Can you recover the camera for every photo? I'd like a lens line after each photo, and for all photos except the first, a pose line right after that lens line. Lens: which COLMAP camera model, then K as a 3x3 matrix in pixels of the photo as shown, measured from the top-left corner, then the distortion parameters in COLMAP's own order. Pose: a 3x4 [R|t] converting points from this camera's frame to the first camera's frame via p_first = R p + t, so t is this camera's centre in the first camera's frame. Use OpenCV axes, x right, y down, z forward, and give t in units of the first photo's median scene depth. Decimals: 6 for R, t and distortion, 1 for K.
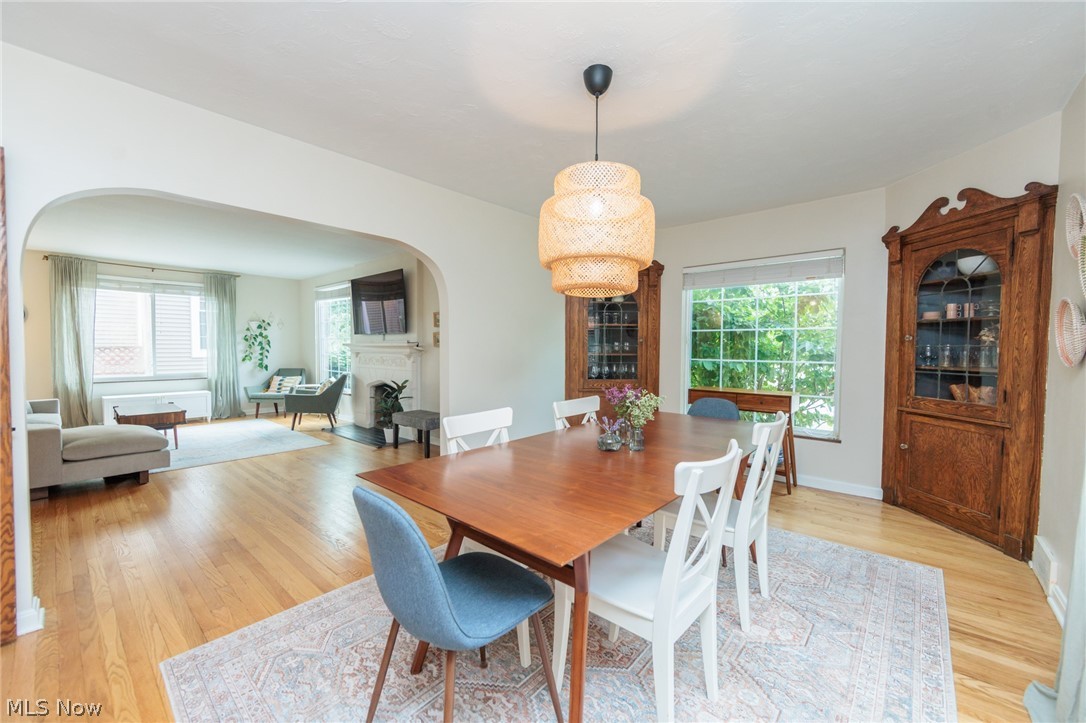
lens RADIAL K [[427.4, 0, 548.7], [0, 427.4, 360.6], [0, 0, 1]] dist [-0.001798, -0.000237]
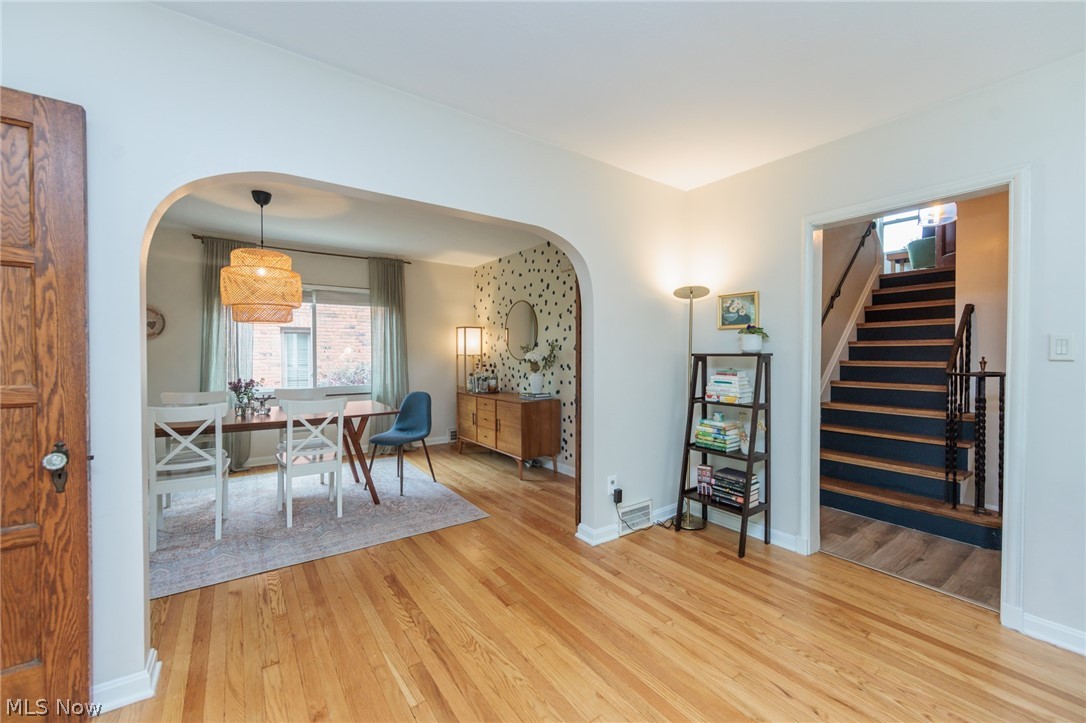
lens RADIAL K [[427.4, 0, 548.7], [0, 427.4, 360.6], [0, 0, 1]] dist [-0.001798, -0.000237]
pose [[-0.974039, -0.008425, 0.226224, -1.443581], [0.002066, 0.998935, 0.046101, -0.092752], [-0.226371, 0.045372, -0.972984, 2.527759]]
